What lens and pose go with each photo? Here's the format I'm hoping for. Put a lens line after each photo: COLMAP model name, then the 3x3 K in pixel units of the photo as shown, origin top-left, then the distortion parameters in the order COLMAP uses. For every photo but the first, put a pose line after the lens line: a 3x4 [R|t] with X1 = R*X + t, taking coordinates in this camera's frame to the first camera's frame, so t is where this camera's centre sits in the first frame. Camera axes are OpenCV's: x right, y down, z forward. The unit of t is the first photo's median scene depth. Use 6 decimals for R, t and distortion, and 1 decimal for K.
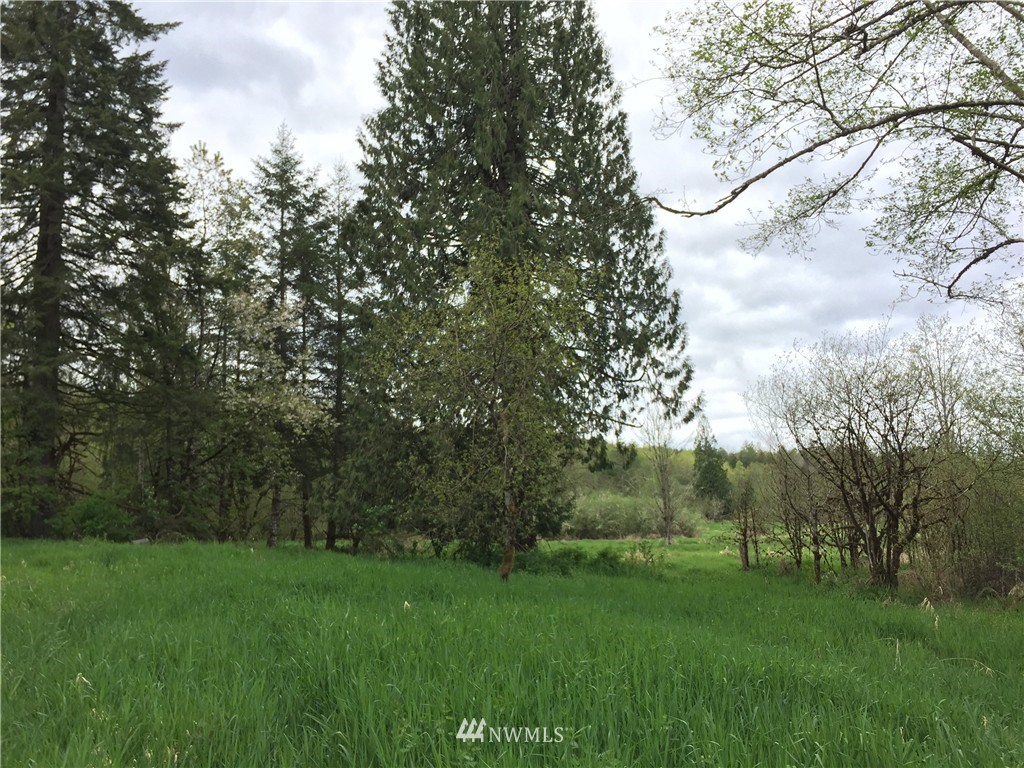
lens RADIAL K [[863.2, 0, 512.0], [0, 863.2, 384.0], [0, 0, 1]] dist [0.000167, -0.000093]
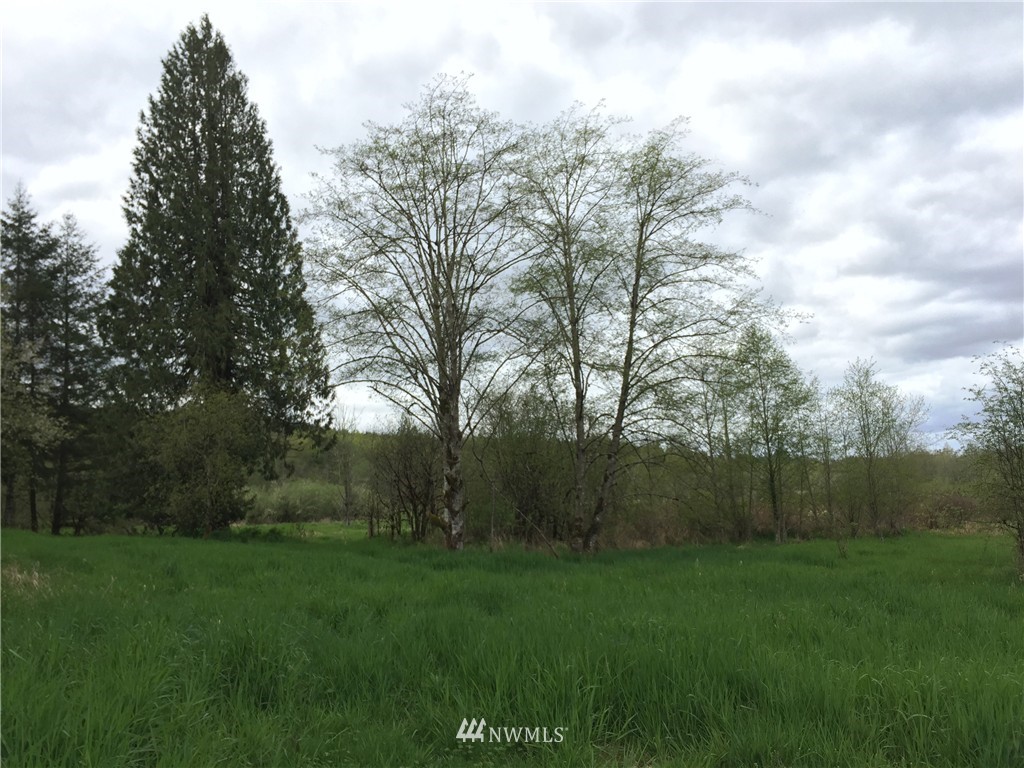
lens RADIAL K [[876.8, 0, 512.0], [0, 876.8, 384.0], [0, 0, 1]] dist [0.059442, -0.005911]
pose [[0.949697, 0.031139, 0.311617, 0.008386], [-0.037994, 0.999151, 0.015951, -0.107955], [-0.310856, -0.026989, 0.950074, -0.625260]]
